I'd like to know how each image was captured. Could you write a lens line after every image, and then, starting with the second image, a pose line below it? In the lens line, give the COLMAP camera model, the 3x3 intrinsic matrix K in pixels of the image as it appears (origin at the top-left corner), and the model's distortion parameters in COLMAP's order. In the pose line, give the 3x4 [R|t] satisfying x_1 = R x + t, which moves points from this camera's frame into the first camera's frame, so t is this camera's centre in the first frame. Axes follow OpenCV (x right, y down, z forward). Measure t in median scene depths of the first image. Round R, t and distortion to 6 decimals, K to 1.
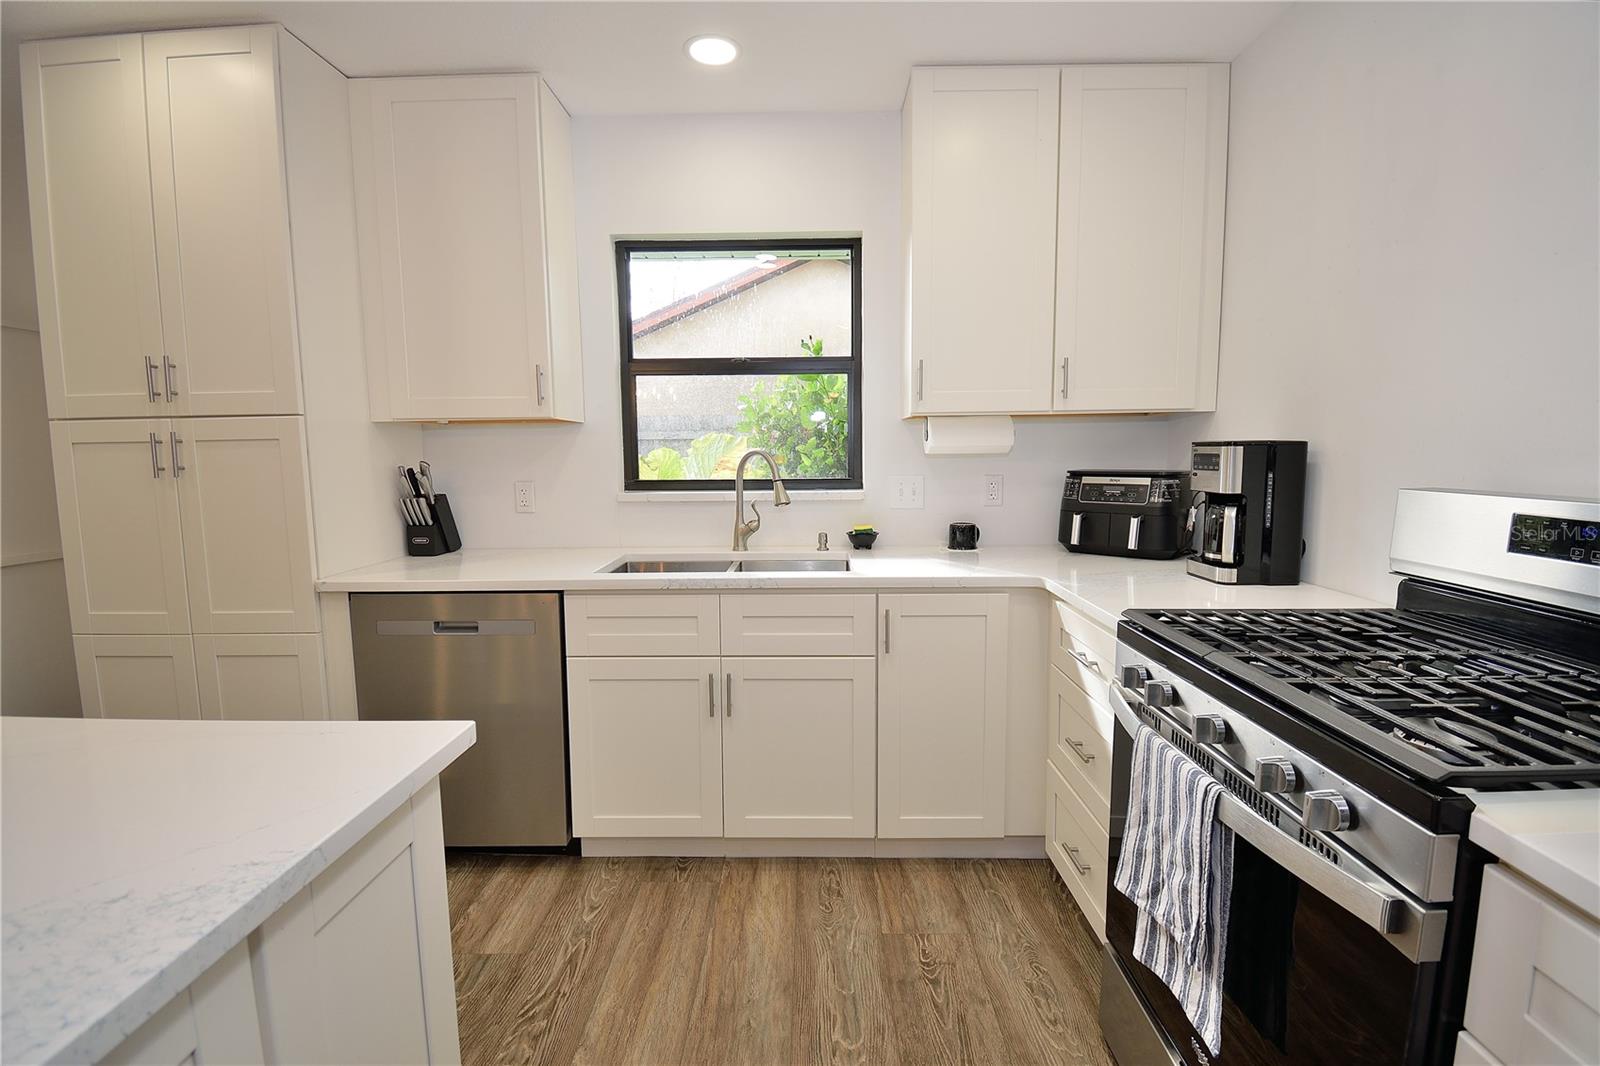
lens RADIAL K [[704.1, 0, 805.3], [0, 704.1, 523.1], [0, 0, 1]] dist [0.018416, -0.024883]
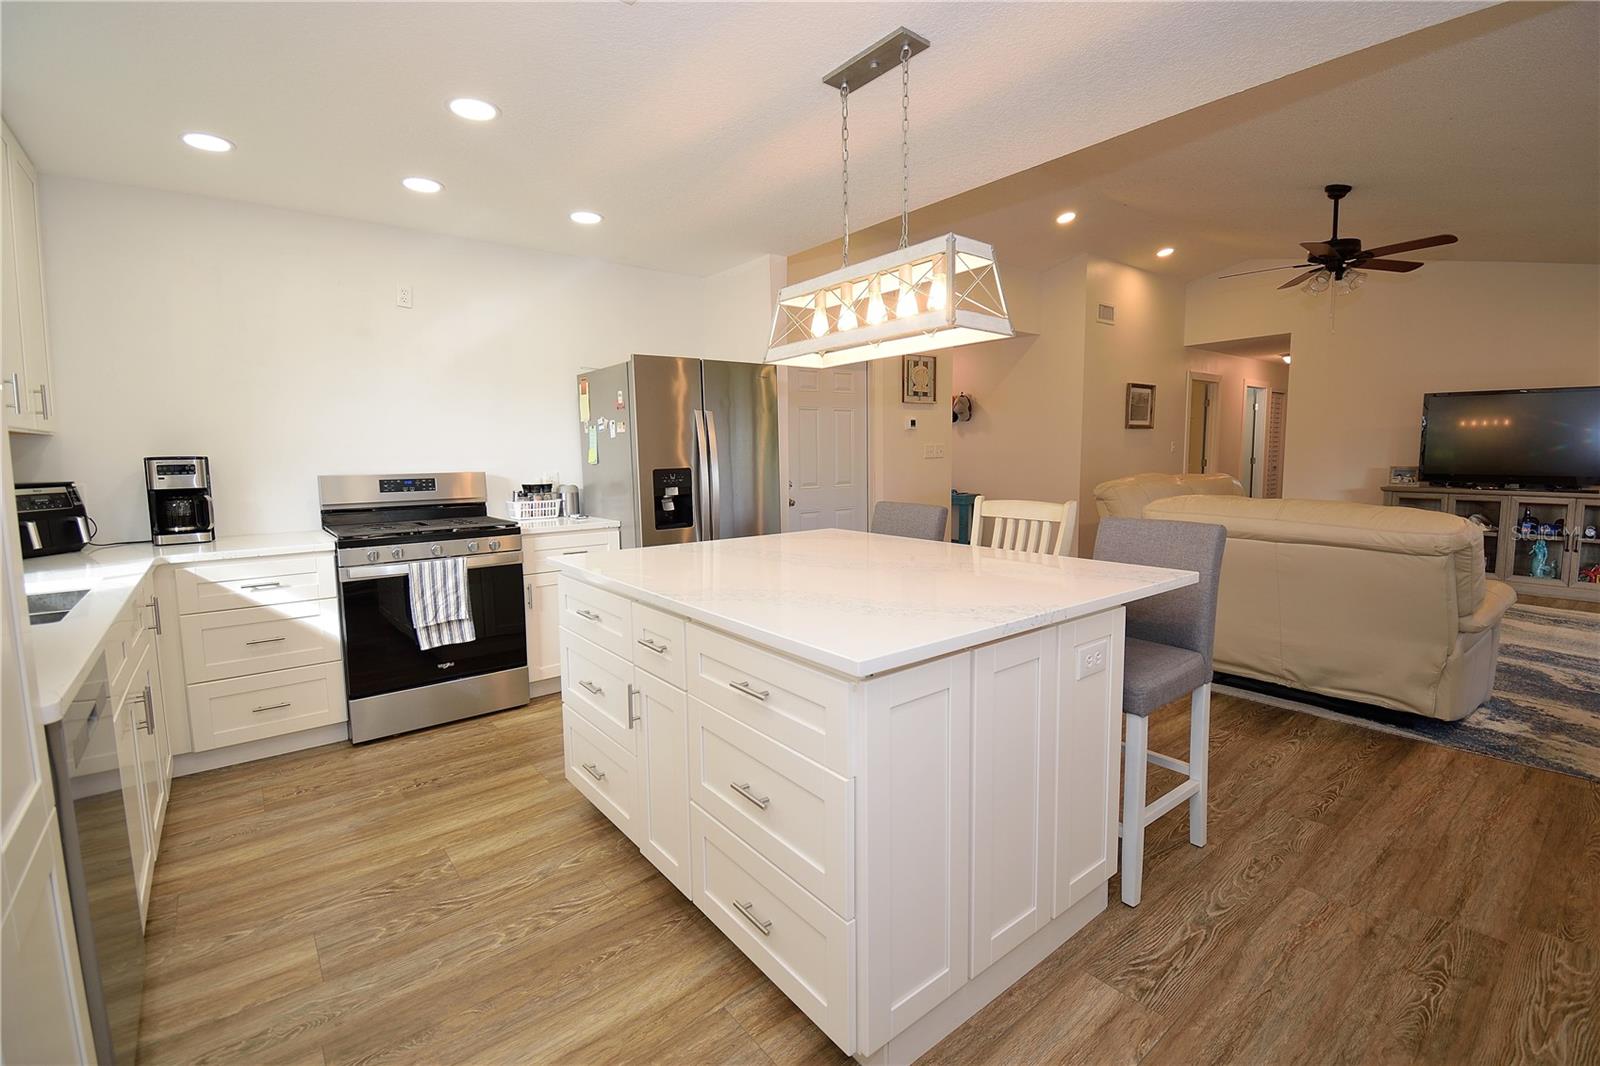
lens RADIAL K [[704.1, 0, 805.3], [0, 704.1, 523.1], [0, 0, 1]] dist [0.018416, -0.024883]
pose [[-0.644594, -0.054372, 0.762590, -1.269270], [0.099885, 0.982929, 0.154512, -0.059407], [-0.757972, 0.175769, -0.628159, 0.777356]]
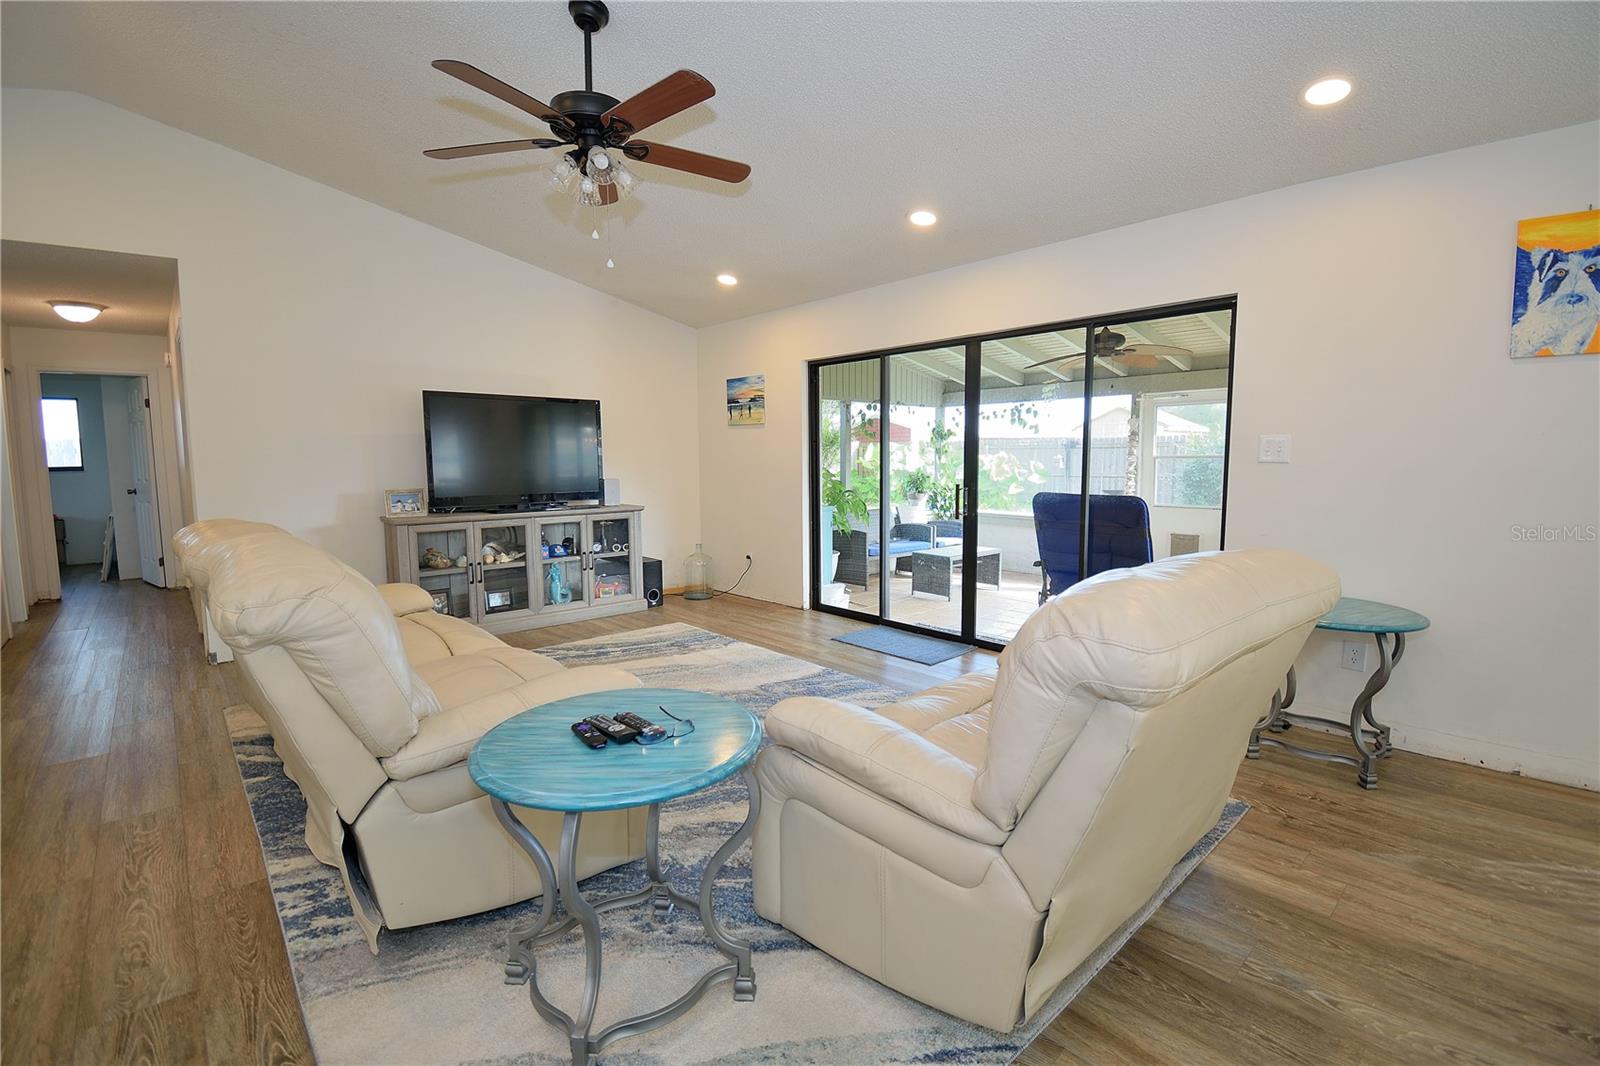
lens RADIAL K [[702.3, 0, 796.1], [0, 702.3, 504.3], [0, 0, 1]] dist [0.016976, -0.022947]
pose [[-0.726963, 0.060345, -0.684020, -0.033857], [-0.057420, 0.987300, 0.148126, 0.064718], [0.684272, 0.146959, -0.714265, -0.601260]]
